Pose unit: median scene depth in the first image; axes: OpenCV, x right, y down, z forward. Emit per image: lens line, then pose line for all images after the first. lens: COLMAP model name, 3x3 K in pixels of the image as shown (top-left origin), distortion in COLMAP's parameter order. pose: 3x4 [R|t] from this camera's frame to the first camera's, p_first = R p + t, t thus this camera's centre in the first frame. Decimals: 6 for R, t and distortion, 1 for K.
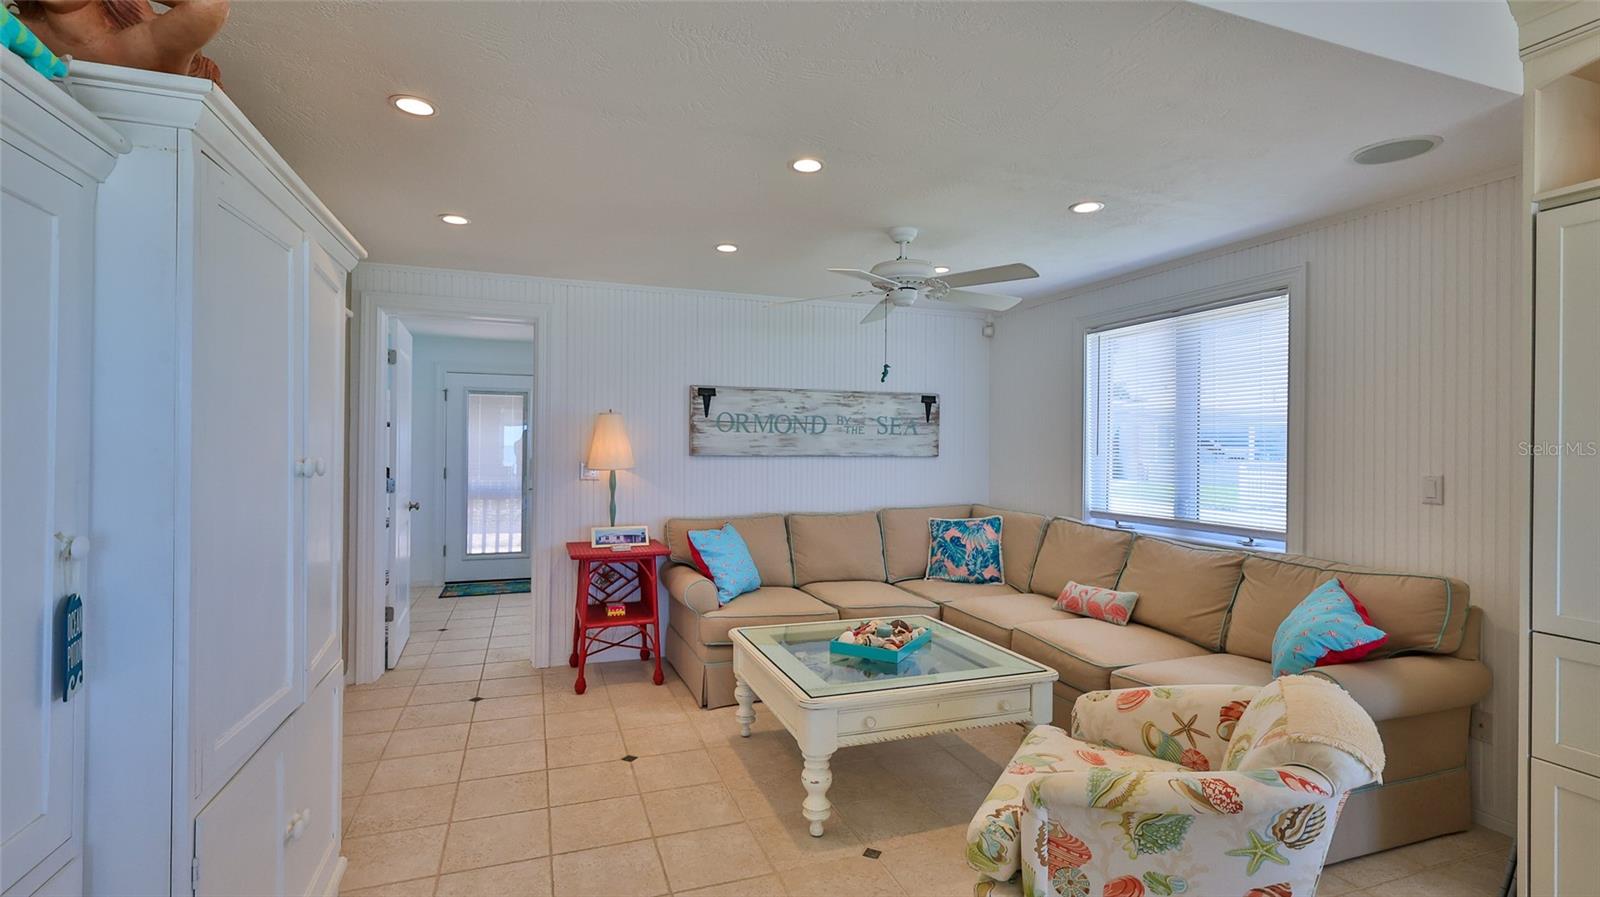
lens RADIAL K [[716.2, 0, 798.7], [0, 716.2, 448.5], [0, 0, 1]] dist [-0.002794, 0.000506]
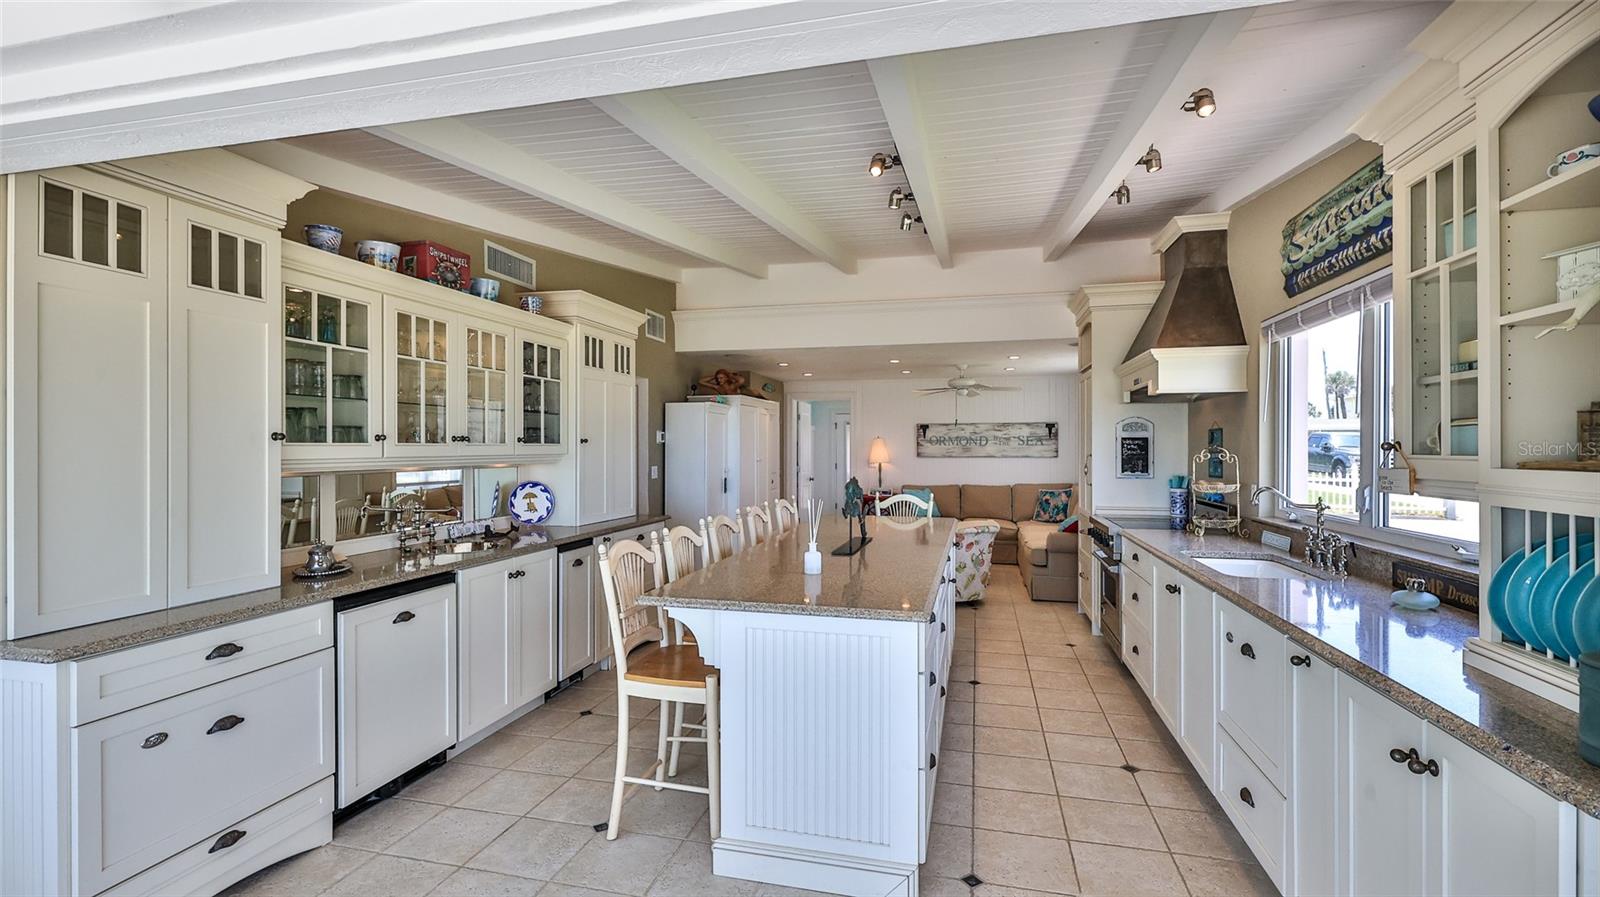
lens RADIAL K [[716.2, 0, 801.2], [0, 716.2, 444.7], [0, 0, 1]] dist [-0.002794, 0.000506]
pose [[0.825344, -0.011856, -0.564505, 0.758452], [0.007593, 0.999922, -0.009899, -0.007405], [0.564579, 0.003884, 0.825370, -0.941804]]
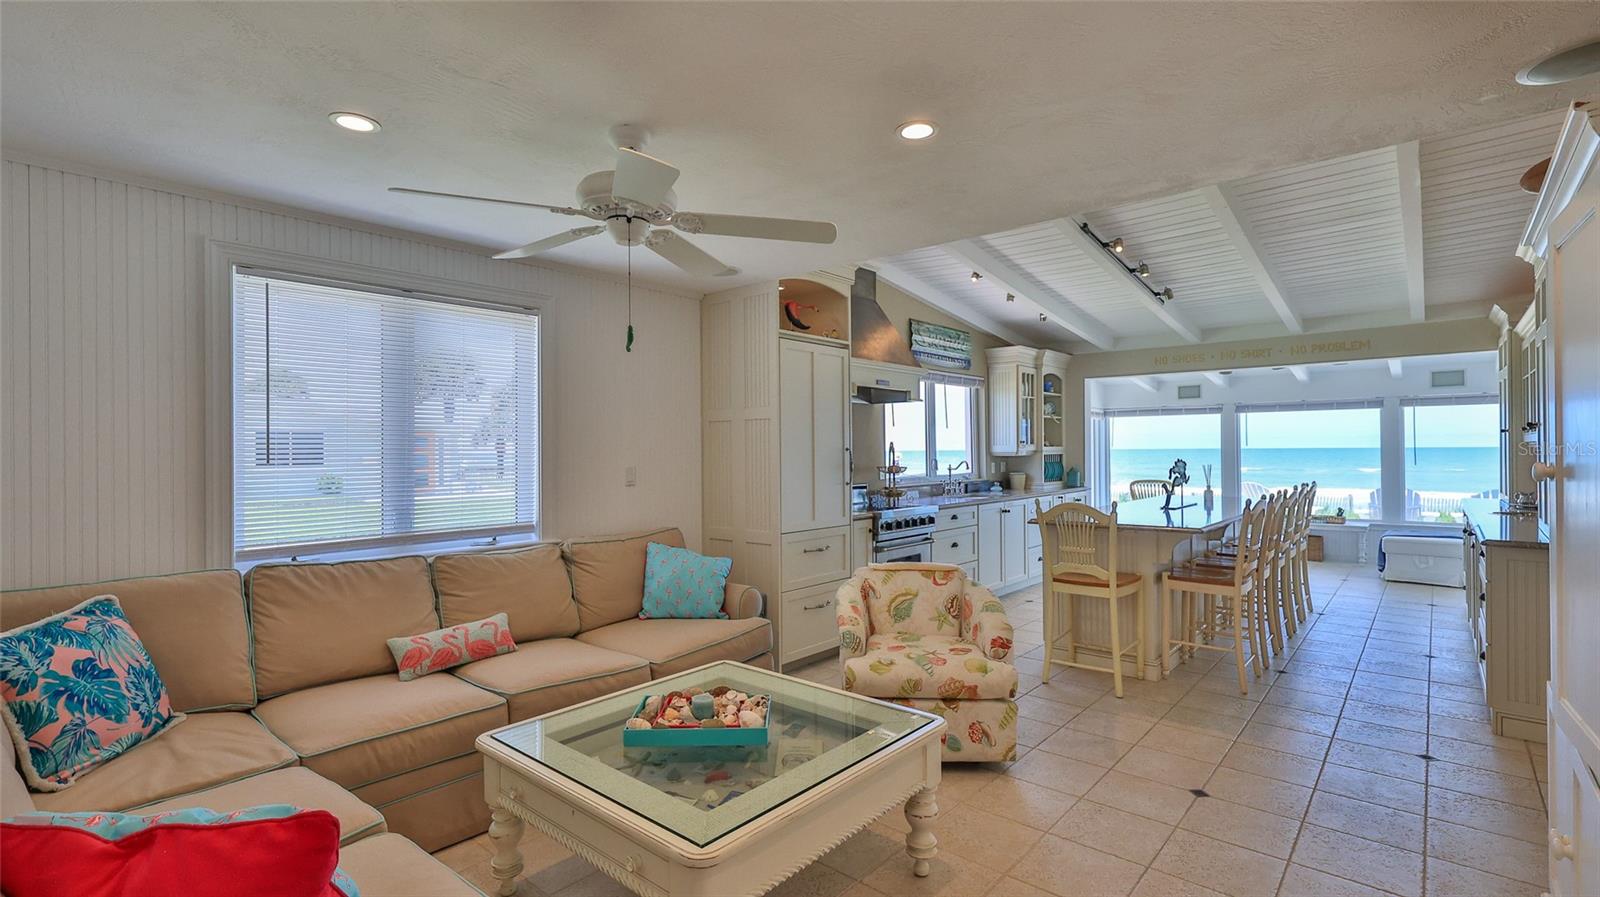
lens RADIAL K [[716.2, 0, 801.7], [0, 716.2, 437.5], [0, 0, 1]] dist [-0.002794, 0.000506]
pose [[-0.480551, 0.009605, 0.876914, -0.411241], [0.004476, 0.999954, -0.008501, -0.006659], [-0.876955, -0.000160, -0.480572, 0.916155]]
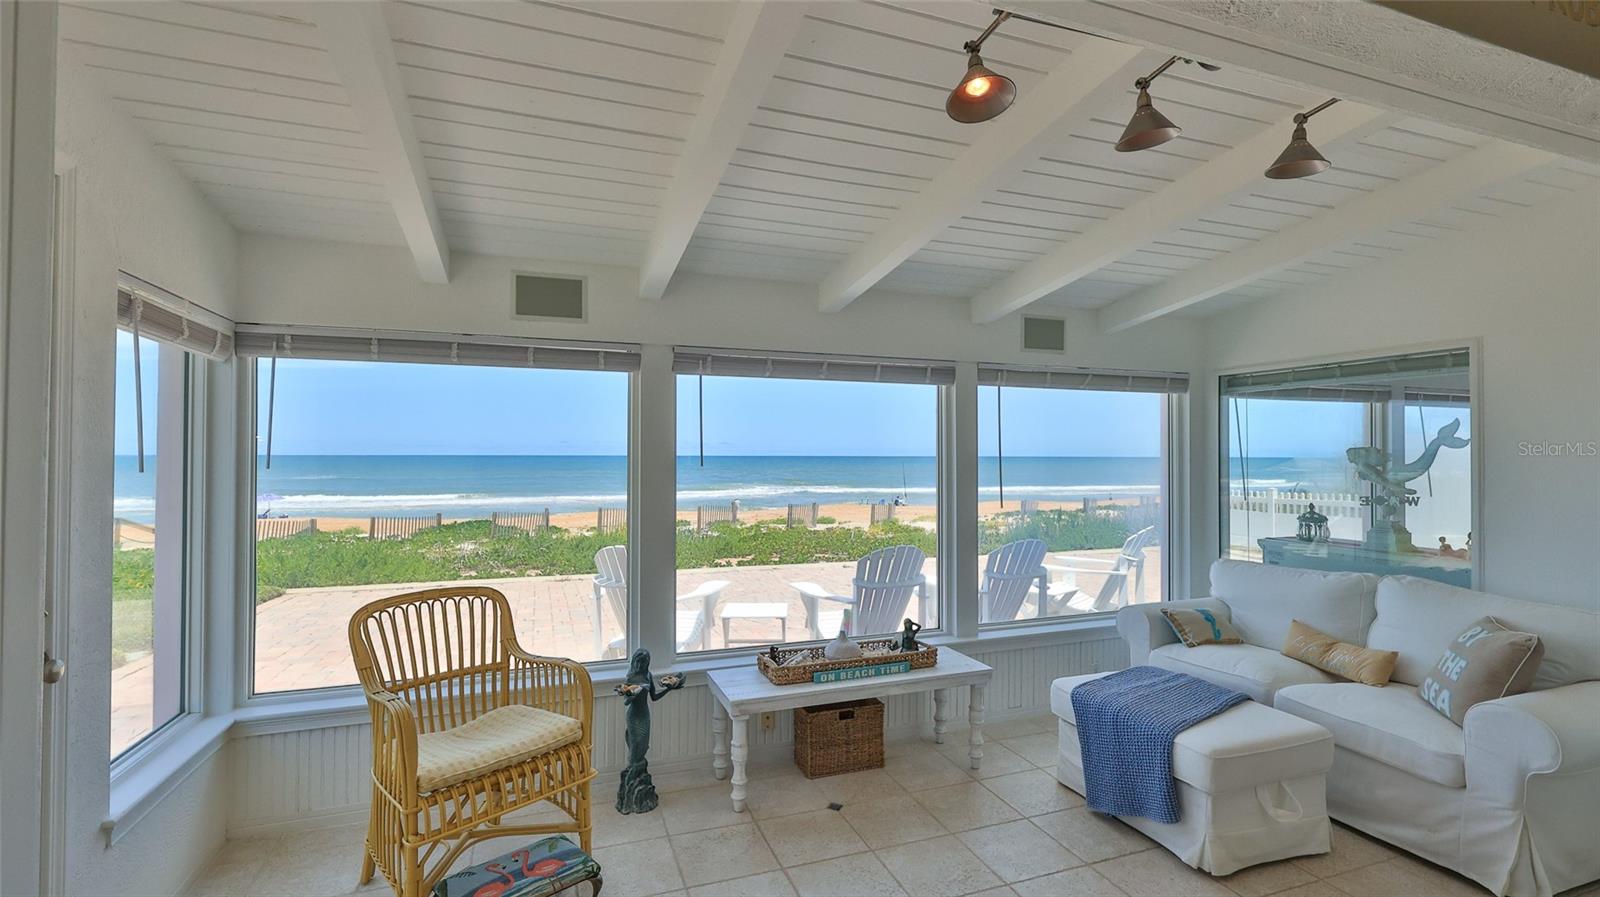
lens RADIAL K [[716.2, 0, 798.8], [0, 716.2, 445.4], [0, 0, 1]] dist [-0.002794, 0.000506]
pose [[-0.999812, -0.012203, -0.015060, 0.689745], [-0.012077, 0.999891, -0.008449, -0.009612], [0.015162, -0.008265, -0.999851, -0.457081]]
